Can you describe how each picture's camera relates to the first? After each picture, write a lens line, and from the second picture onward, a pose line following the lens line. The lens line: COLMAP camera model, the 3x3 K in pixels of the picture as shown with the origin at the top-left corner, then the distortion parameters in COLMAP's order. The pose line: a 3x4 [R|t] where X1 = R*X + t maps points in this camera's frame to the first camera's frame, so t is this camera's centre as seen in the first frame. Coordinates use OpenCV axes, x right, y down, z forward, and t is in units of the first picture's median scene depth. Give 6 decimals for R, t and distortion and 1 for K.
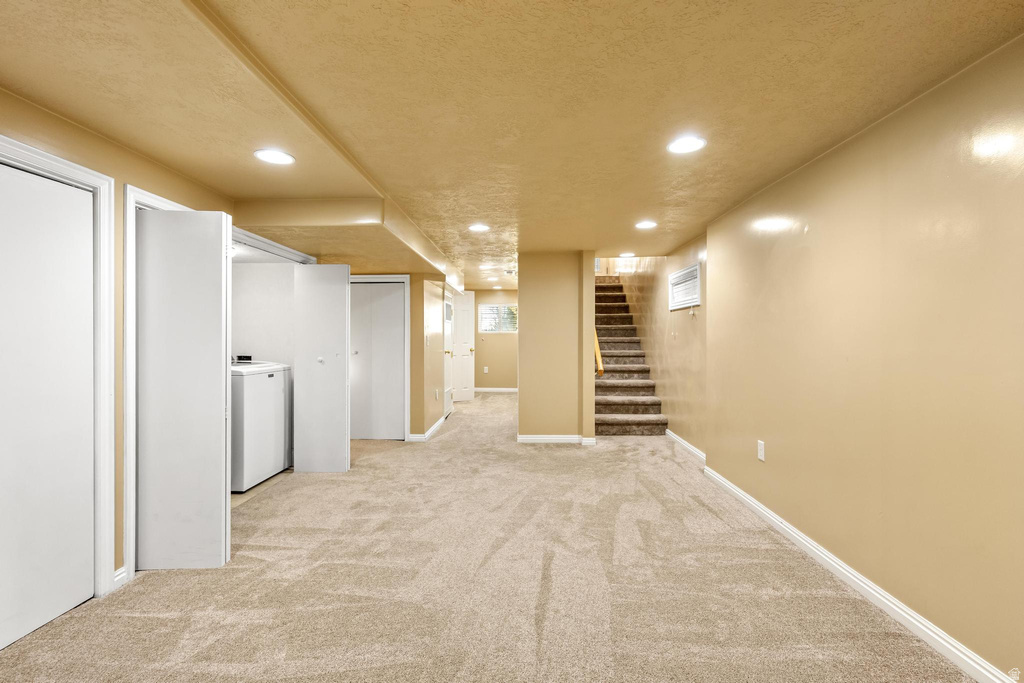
lens RADIAL K [[450.2, 0, 509.8], [0, 450.2, 339.2], [0, 0, 1]] dist [0.002008, 0.000438]
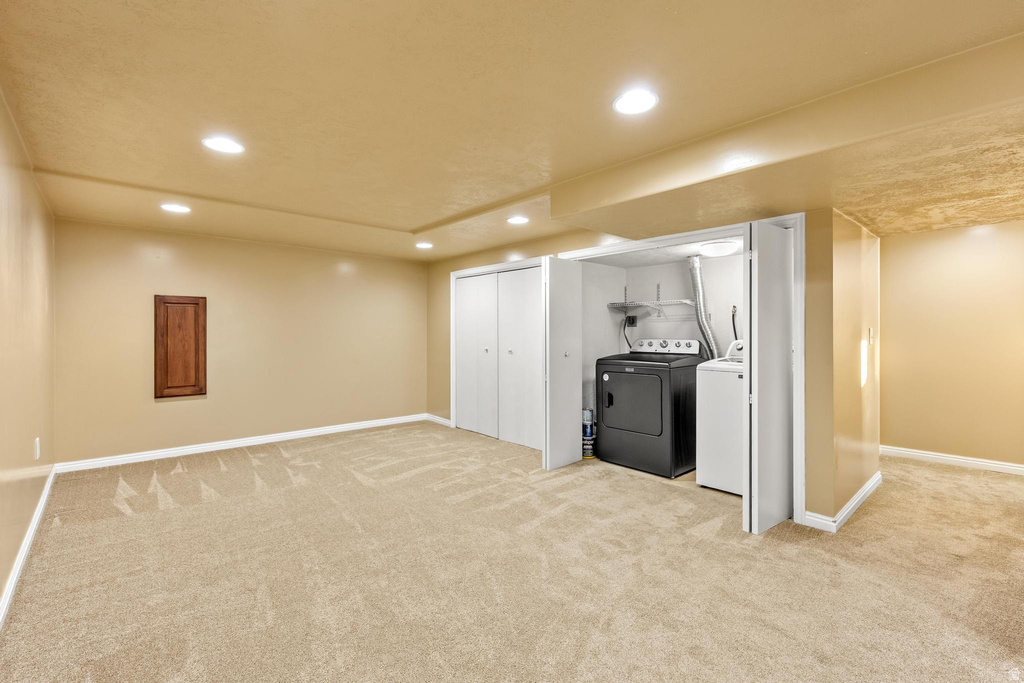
lens RADIAL K [[450.2, 0, 508.7], [0, 450.2, 334.5], [0, 0, 1]] dist [0.002008, 0.000438]
pose [[-0.723904, 0.000942, -0.689900, 0.485744], [-0.004063, 0.999976, 0.005629, -0.001036], [0.689889, 0.006878, -0.723882, 1.705808]]
